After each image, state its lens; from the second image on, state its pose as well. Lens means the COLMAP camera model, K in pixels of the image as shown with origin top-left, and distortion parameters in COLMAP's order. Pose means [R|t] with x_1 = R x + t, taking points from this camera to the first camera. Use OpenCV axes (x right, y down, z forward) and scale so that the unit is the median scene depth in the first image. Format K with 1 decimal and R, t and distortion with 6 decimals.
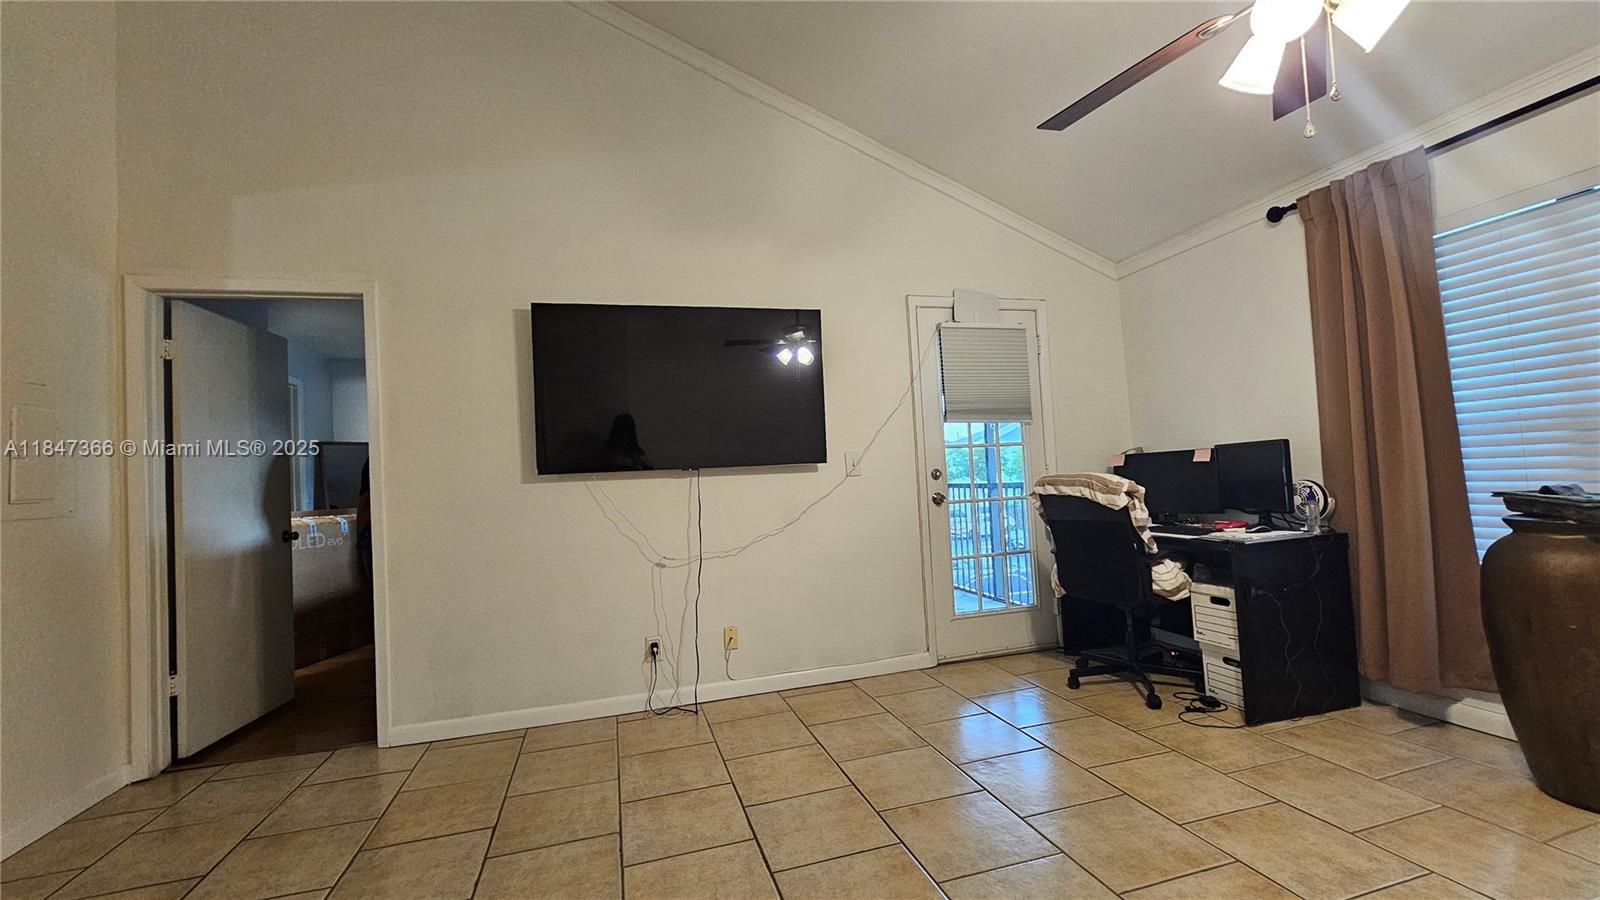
lens RADIAL K [[651.3, 0, 797.0], [0, 651.3, 452.9], [0, 0, 1]] dist [-0.000503, -0.000401]
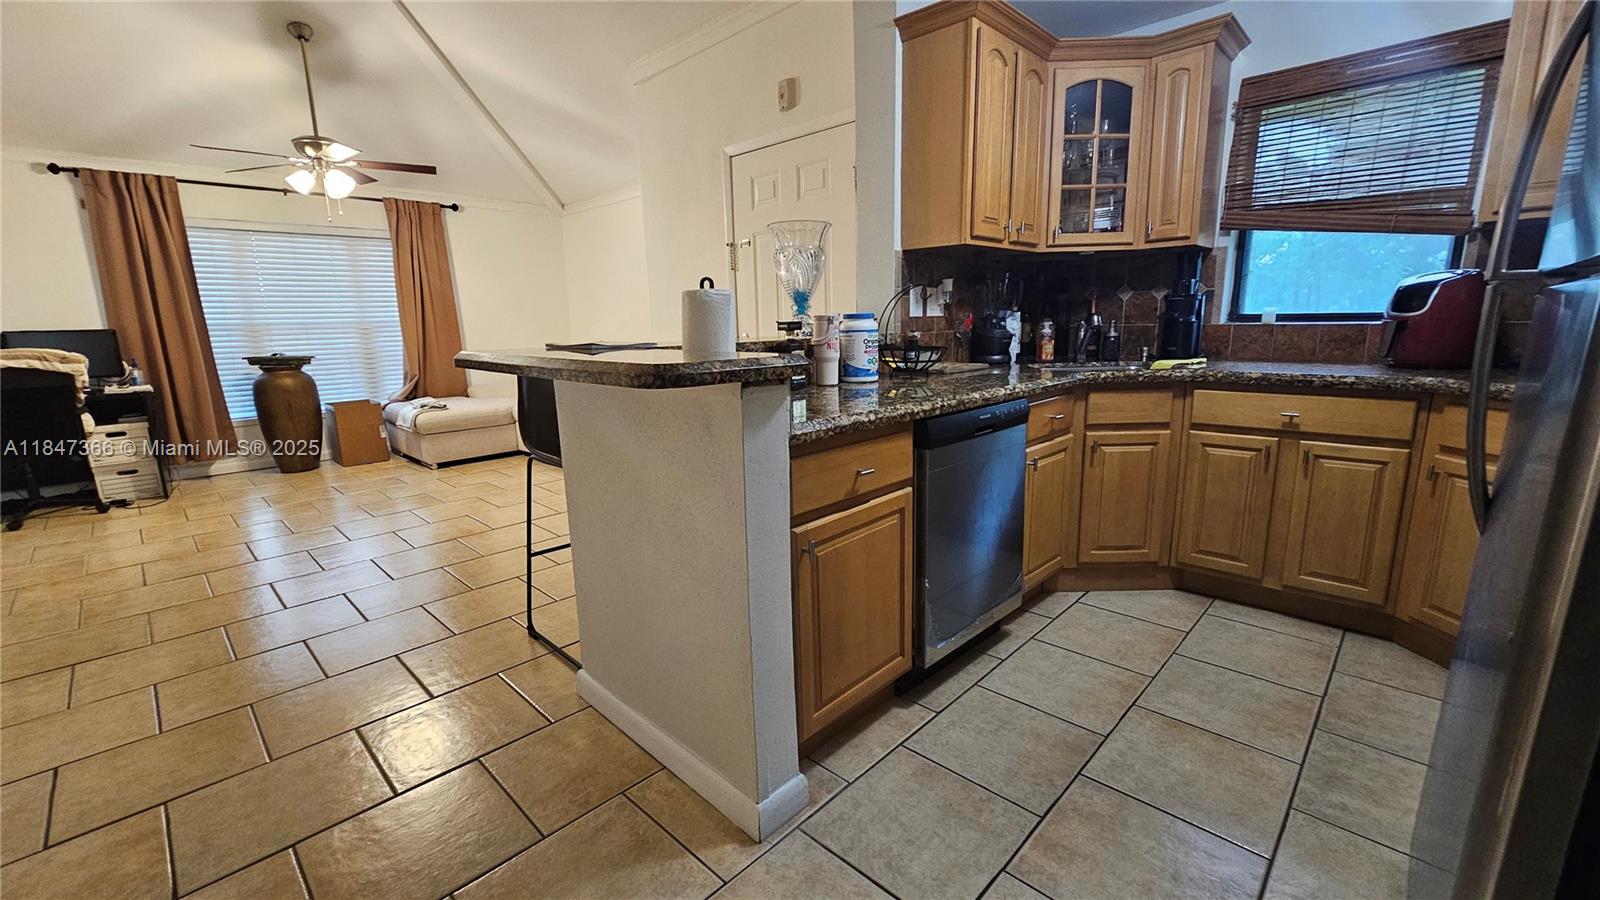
lens RADIAL K [[651.3, 0, 799.6], [0, 651.3, 451.9], [0, 0, 1]] dist [-0.000503, -0.000401]
pose [[-0.501023, -0.110837, 0.858307, -1.371406], [0.010944, 0.990874, 0.134344, 0.074228], [-0.865365, 0.076703, -0.495238, 0.341392]]
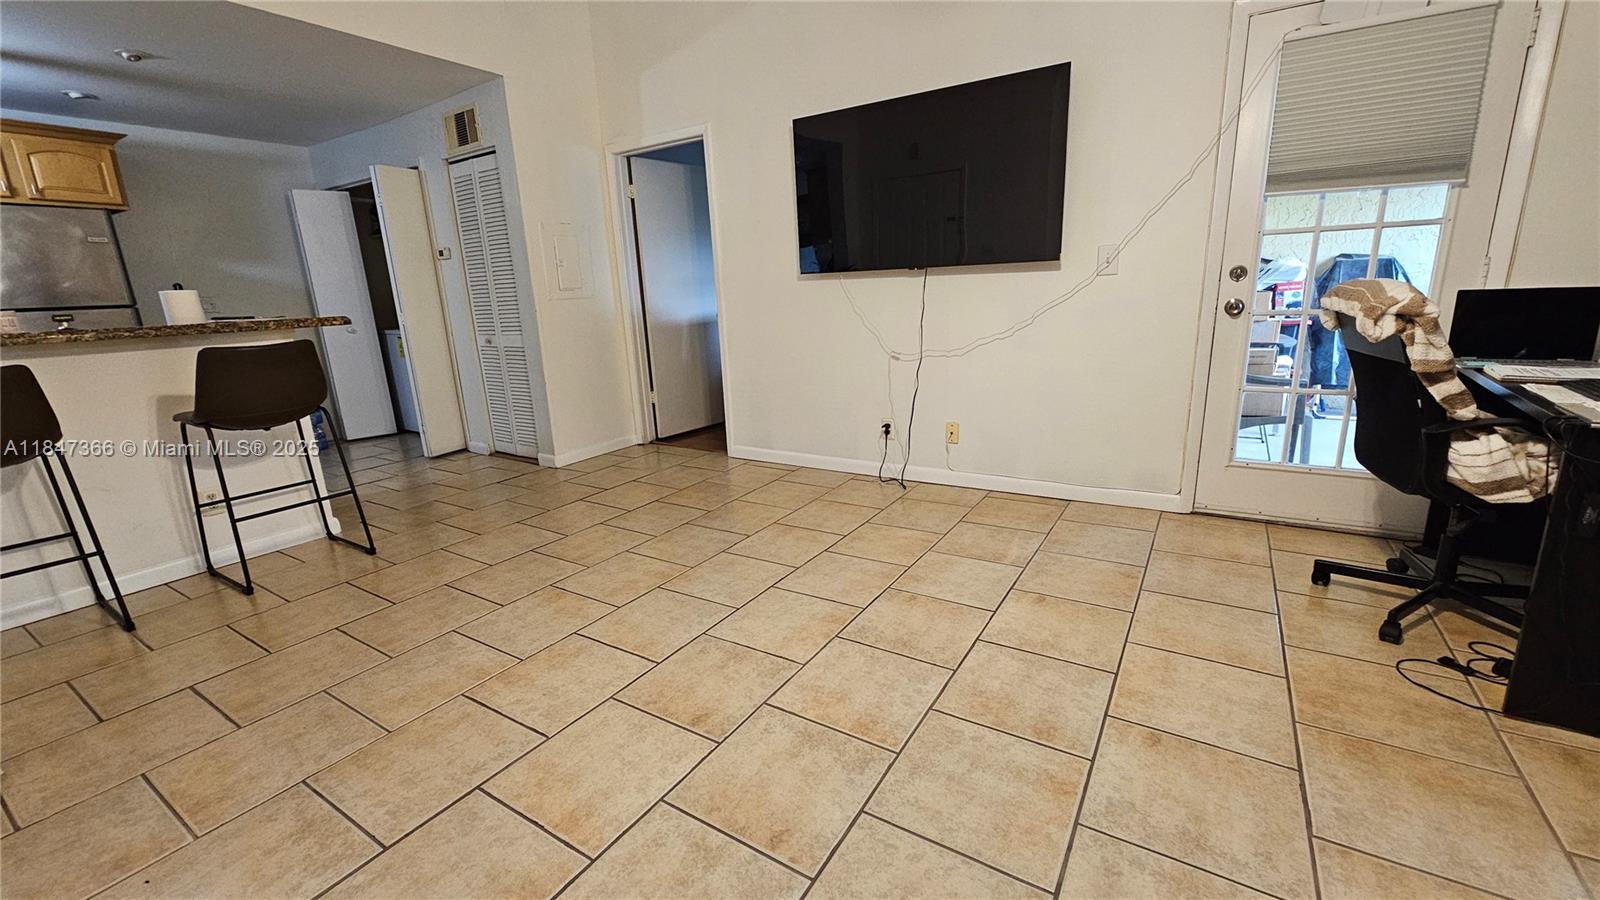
lens RADIAL K [[651.3, 0, 794.3], [0, 651.3, 456.0], [0, 0, 1]] dist [-0.000503, -0.000401]
pose [[0.658681, 0.210522, -0.722371, 0.553875], [0.039532, 0.949052, 0.312630, -0.025066], [0.751383, -0.234480, 0.616800, 0.152541]]
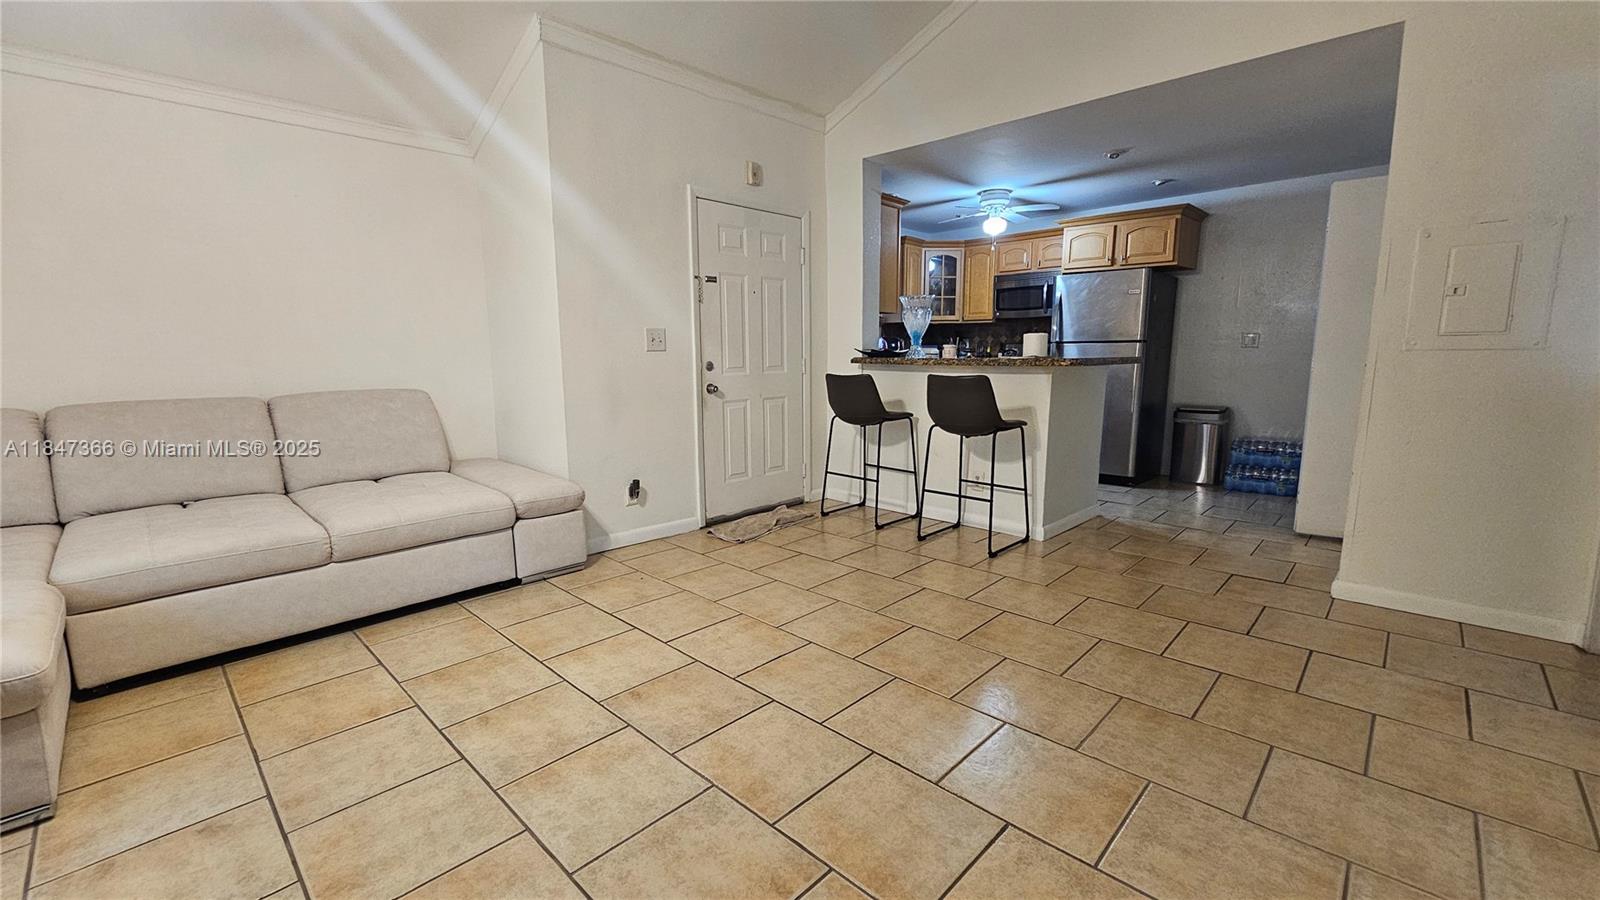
lens RADIAL K [[651.3, 0, 794.0], [0, 651.3, 450.8], [0, 0, 1]] dist [-0.000503, -0.000401]
pose [[-0.863497, 0.134372, -0.486124, 0.294624], [0.074229, 0.987219, 0.141030, 0.022492], [0.498861, 0.085694, -0.862435, 1.055717]]
